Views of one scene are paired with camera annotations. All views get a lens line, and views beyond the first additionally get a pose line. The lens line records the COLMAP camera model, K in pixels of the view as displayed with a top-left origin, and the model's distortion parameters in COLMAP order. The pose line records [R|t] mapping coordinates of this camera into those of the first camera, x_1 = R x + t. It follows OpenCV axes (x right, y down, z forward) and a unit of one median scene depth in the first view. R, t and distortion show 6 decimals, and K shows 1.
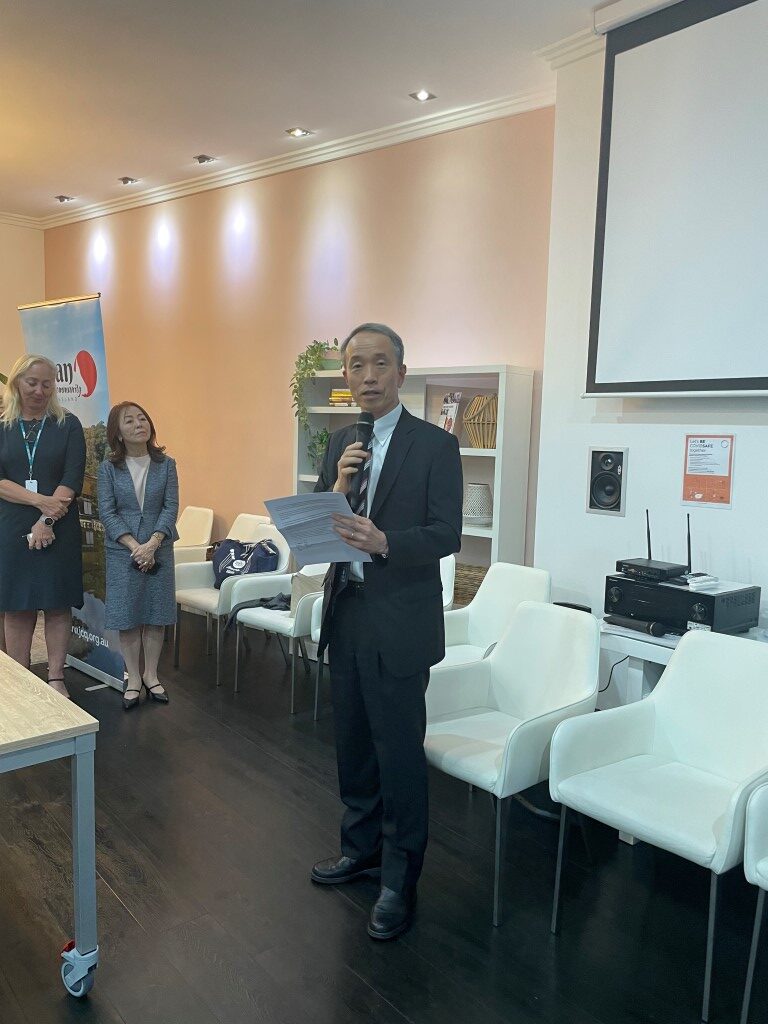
lens RADIAL K [[776.1, 0, 384.0], [0, 776.1, 512.0], [0, 0, 1]] dist [0.108557, -0.143779]
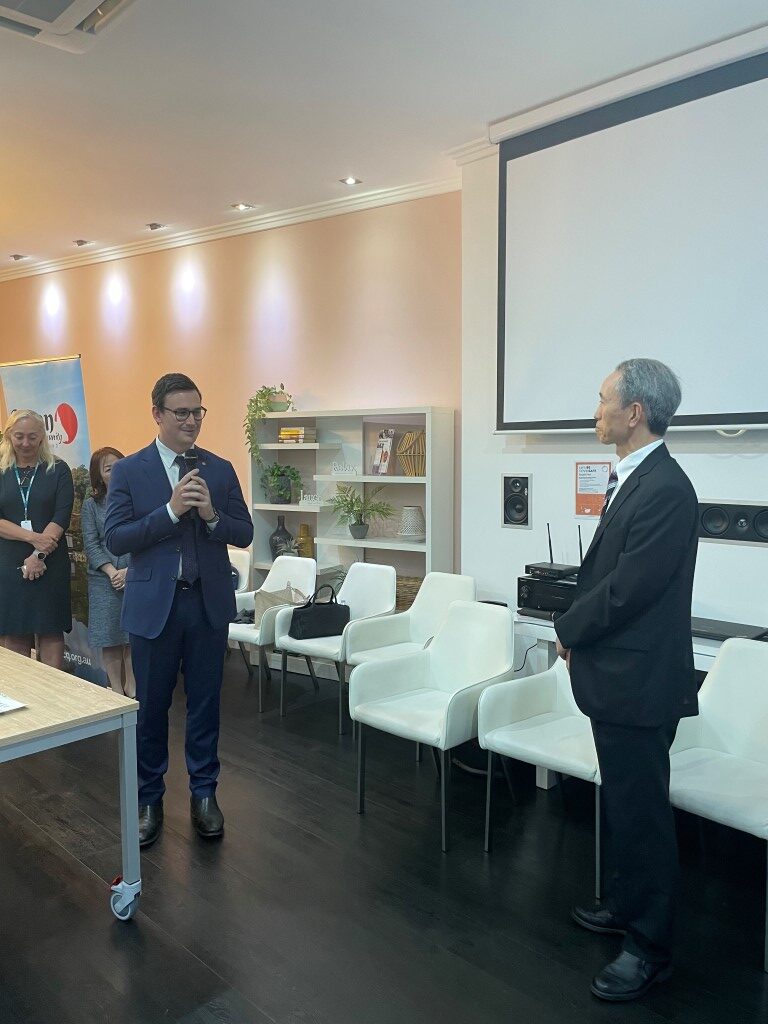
lens RADIAL K [[776.1, 0, 384.0], [0, 776.1, 512.0], [0, 0, 1]] dist [0.108557, -0.143779]
pose [[0.995058, -0.038852, 0.091379, -0.031687], [0.041244, 0.998850, -0.024439, -0.001220], [-0.090325, 0.028087, 0.995516, -0.181838]]
